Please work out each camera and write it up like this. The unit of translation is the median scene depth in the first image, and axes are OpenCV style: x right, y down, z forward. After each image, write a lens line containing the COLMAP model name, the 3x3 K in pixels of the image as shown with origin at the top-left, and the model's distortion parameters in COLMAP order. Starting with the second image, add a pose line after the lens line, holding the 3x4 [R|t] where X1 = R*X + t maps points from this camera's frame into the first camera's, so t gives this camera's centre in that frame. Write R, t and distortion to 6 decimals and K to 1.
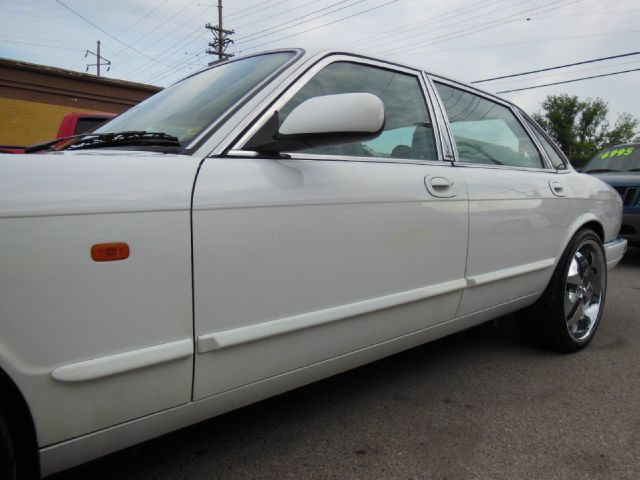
lens RADIAL K [[475.7, 0, 320.0], [0, 475.7, 240.0], [0, 0, 1]] dist [-0.012916, 0.061038]
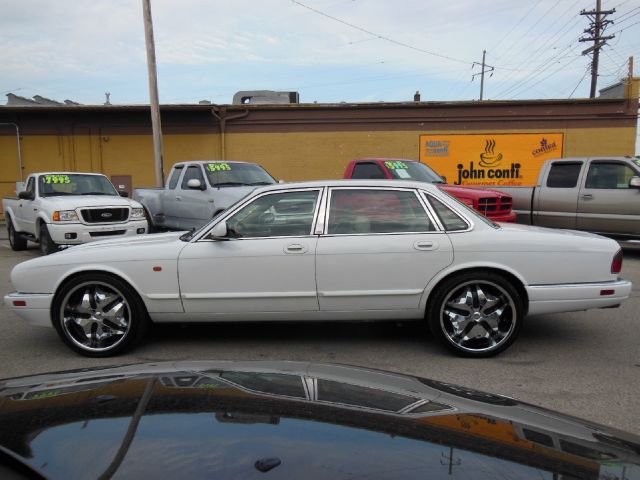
lens RADIAL K [[474.5, 0, 320.0], [0, 474.5, 240.0], [0, 0, 1]] dist [0.003617, 0.004981]
pose [[0.702165, 0.049692, -0.710278, 1.160990], [-0.039911, 0.998740, 0.030419, -0.136492], [0.710894, 0.006989, 0.703264, -0.300944]]
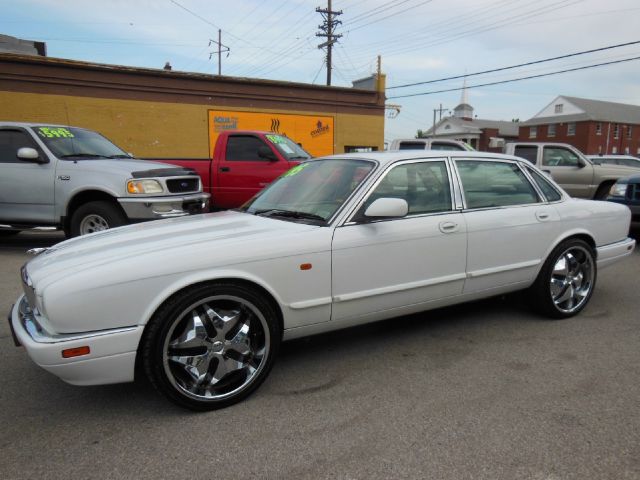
lens RADIAL K [[475.7, 0, 320.0], [0, 475.7, 240.0], [0, 0, 1]] dist [-0.012916, 0.061038]
pose [[0.974979, 0.012223, -0.221962, 0.102589], [0.001610, 0.998073, 0.062034, -0.109994], [0.222292, -0.060839, 0.973080, -0.629357]]
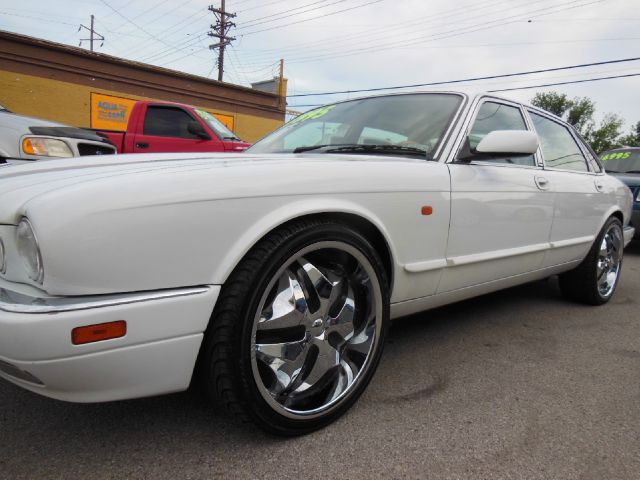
lens RADIAL K [[478.7, 0, 320.0], [0, 478.7, 240.0], [0, 0, 1]] dist [-0.025208, 0.094632]
pose [[0.998698, 0.035797, 0.036344, -0.322594], [-0.036745, 0.998993, 0.025764, 0.038216], [-0.035385, -0.027065, 0.999007, -0.345528]]
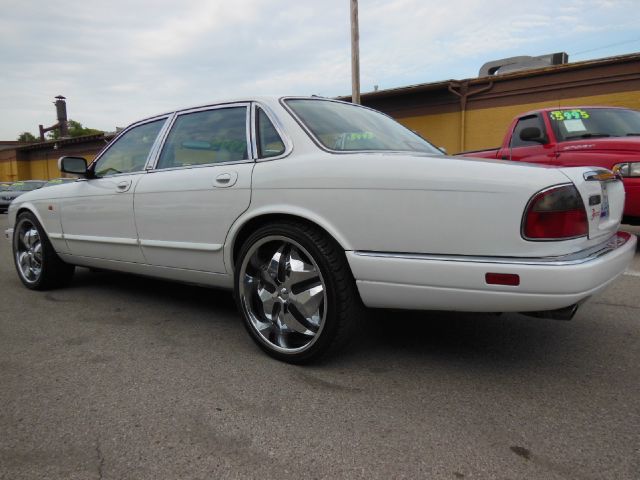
lens RADIAL K [[478.7, 0, 320.0], [0, 478.7, 240.0], [0, 0, 1]] dist [-0.025208, 0.094632]
pose [[0.151966, 0.087901, -0.984469, 1.357086], [-0.069592, 0.994517, 0.078056, -0.062420], [0.985933, 0.056649, 0.157250, 0.892746]]
